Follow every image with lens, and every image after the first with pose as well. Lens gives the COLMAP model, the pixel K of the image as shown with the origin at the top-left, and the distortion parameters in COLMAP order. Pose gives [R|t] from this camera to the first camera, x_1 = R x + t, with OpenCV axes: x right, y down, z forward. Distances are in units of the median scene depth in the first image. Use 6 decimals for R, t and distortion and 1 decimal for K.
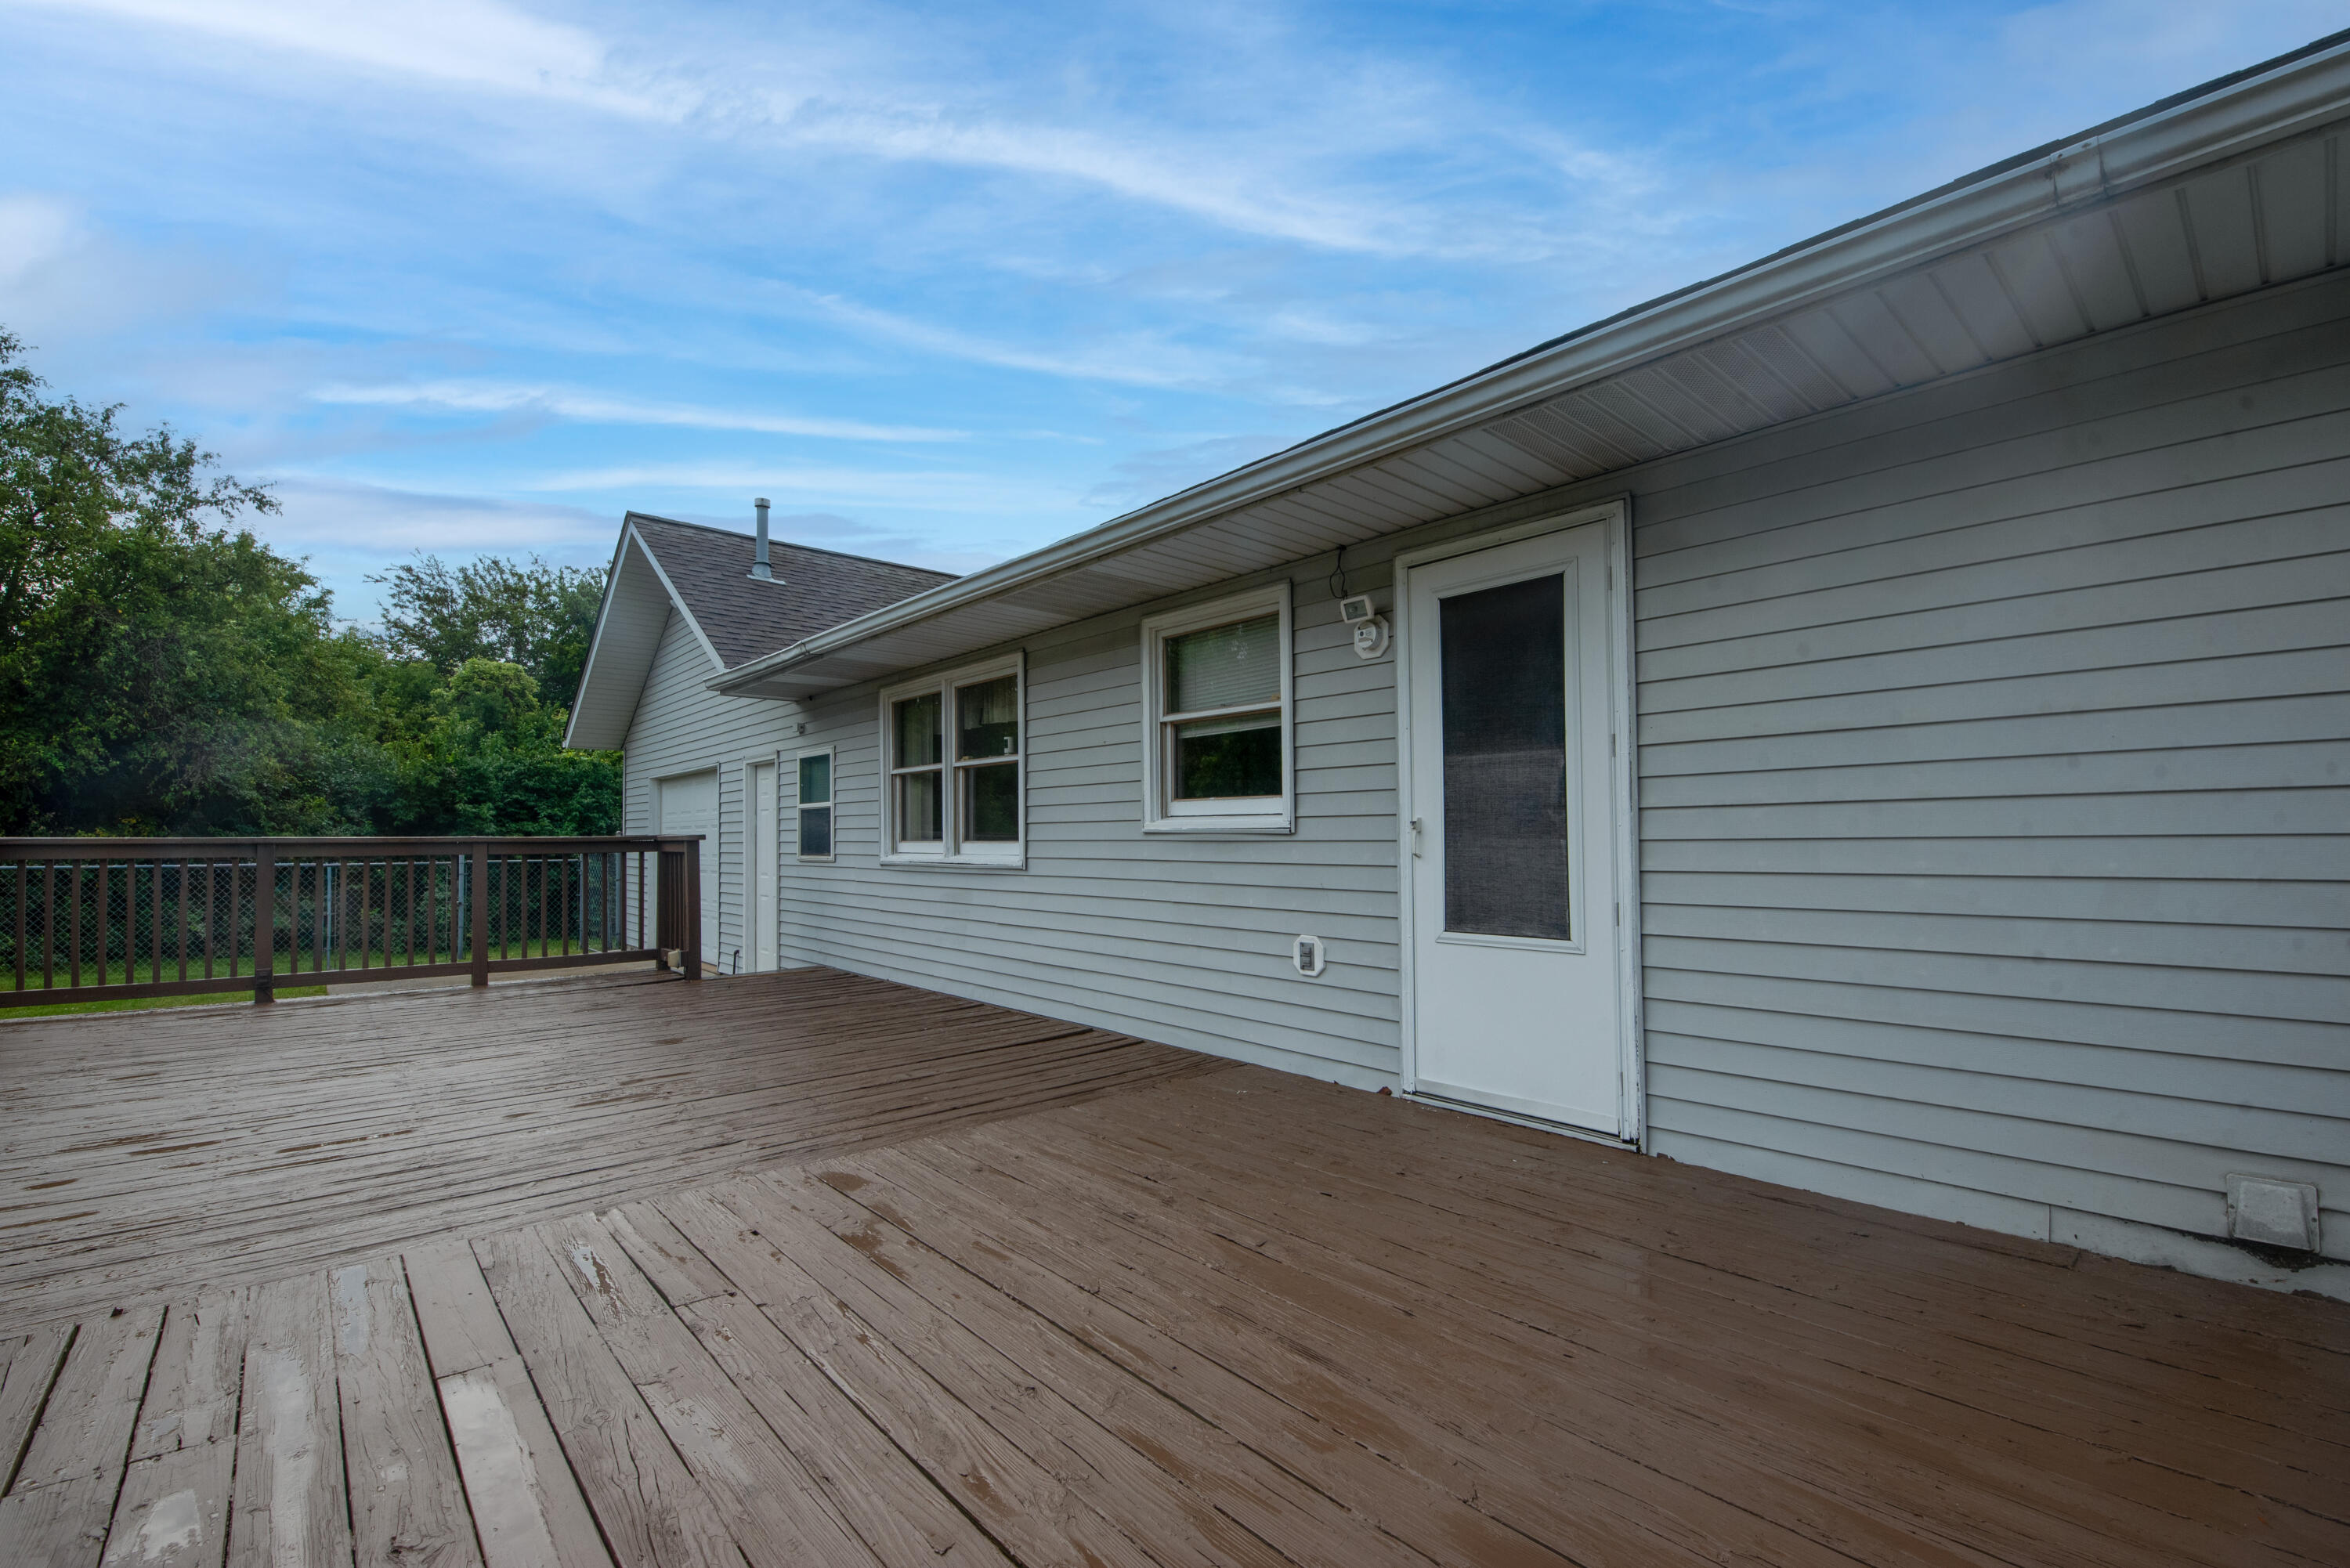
lens RADIAL K [[1023.4, 0, 1187.1], [0, 1023.4, 806.3], [0, 0, 1]] dist [-0.003044, -0.008580]
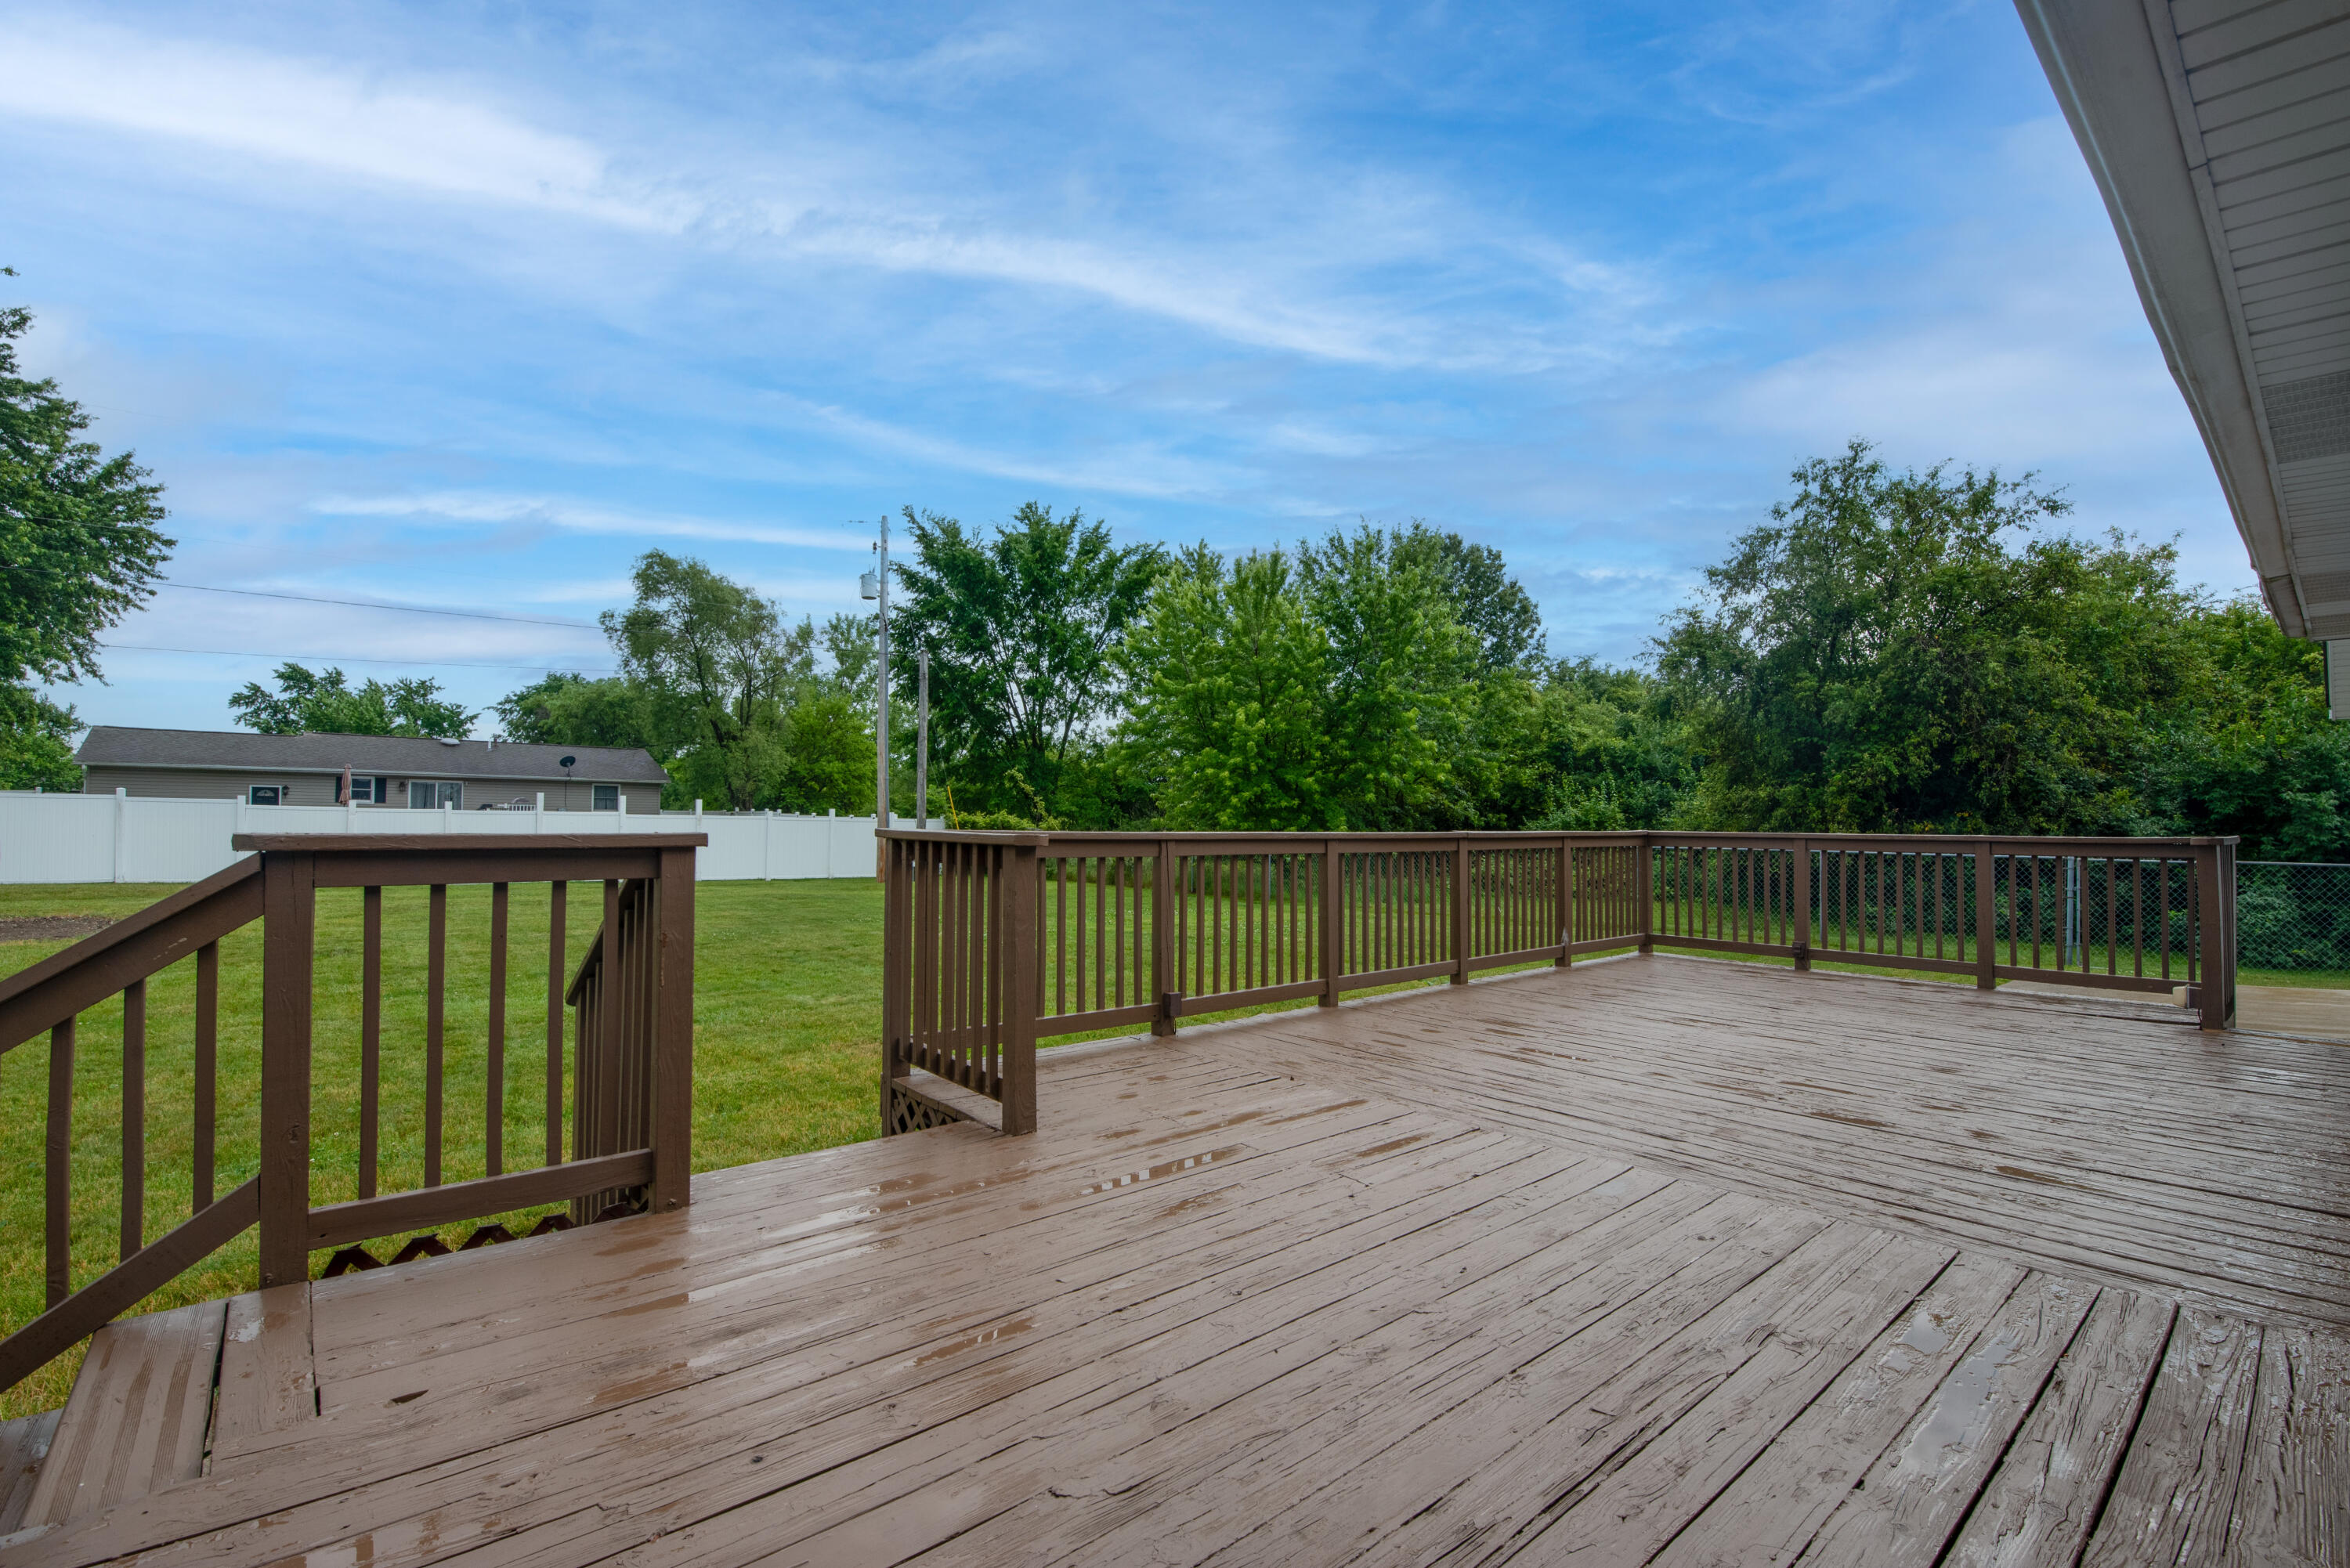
lens RADIAL K [[1014.3, 0, 1169.9], [0, 1014.3, 794.6], [0, 0, 1]] dist [-0.001345, -0.008783]
pose [[-0.021416, -0.022243, -0.999523, 0.141030], [0.020543, 0.999532, -0.022684, -0.001432], [0.999560, -0.021019, -0.020949, 0.123090]]
